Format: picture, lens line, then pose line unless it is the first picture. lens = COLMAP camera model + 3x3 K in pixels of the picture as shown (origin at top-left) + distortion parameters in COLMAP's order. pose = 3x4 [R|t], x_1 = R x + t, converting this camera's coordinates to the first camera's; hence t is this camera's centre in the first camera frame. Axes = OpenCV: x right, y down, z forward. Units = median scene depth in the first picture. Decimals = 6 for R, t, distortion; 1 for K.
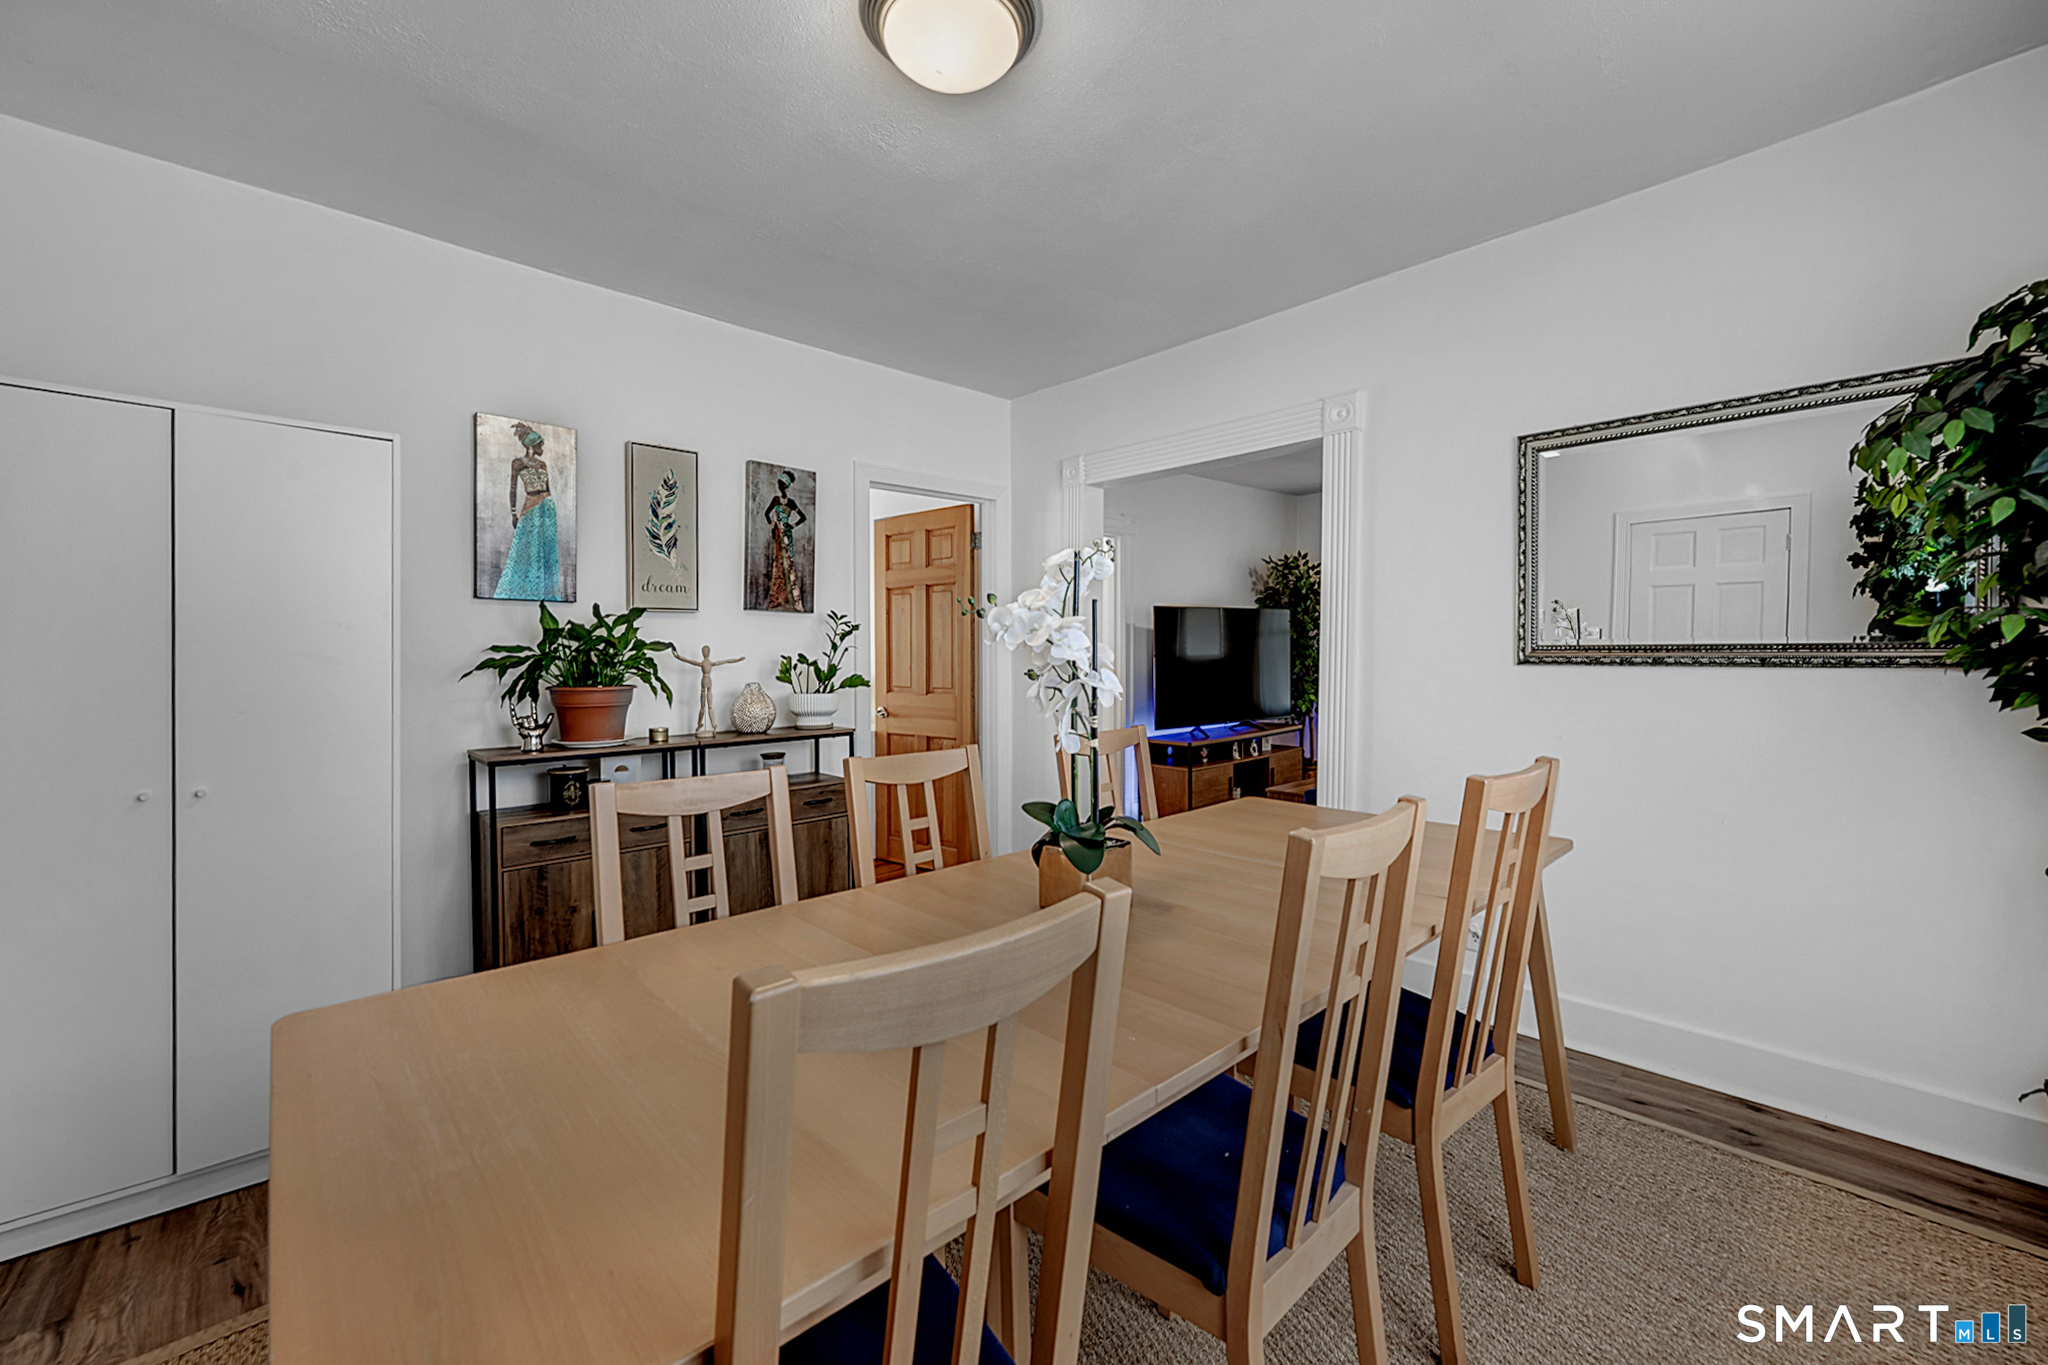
lens RADIAL K [[813.5, 0, 1017.3], [0, 813.5, 665.9], [0, 0, 1]] dist [-0.001067, 0.000461]
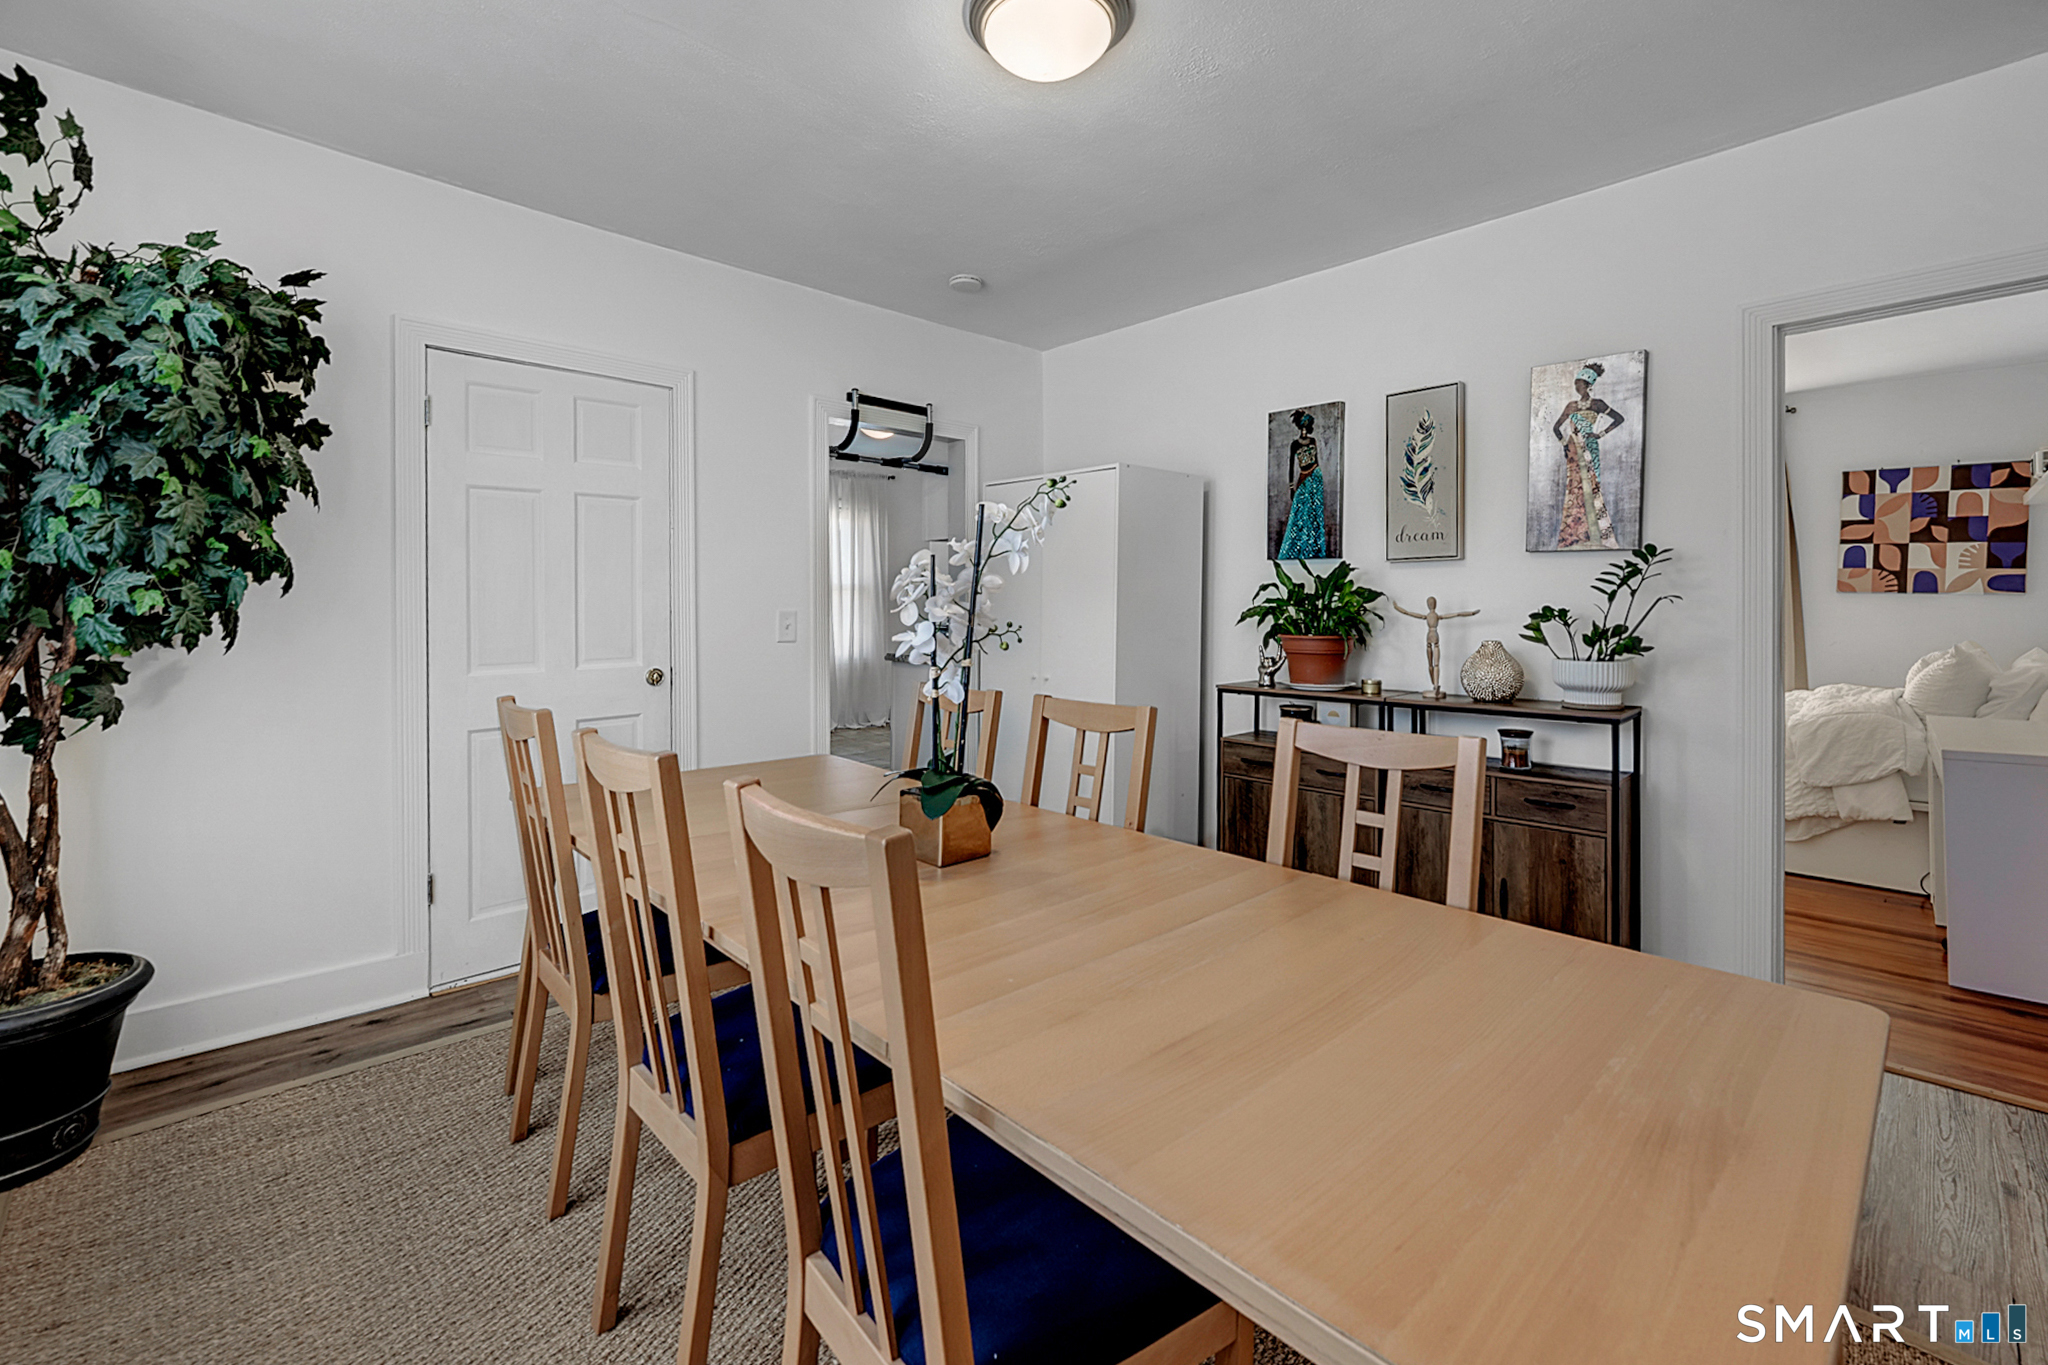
lens RADIAL K [[813.5, 0, 977.6], [0, 813.5, 613.3], [0, 0, 1]] dist [-0.001067, 0.000461]
pose [[0.021730, 0.012559, -0.999685, 0.517882], [-0.016321, 0.999792, 0.012205, -0.009338], [0.999631, 0.016051, 0.021930, 0.471277]]
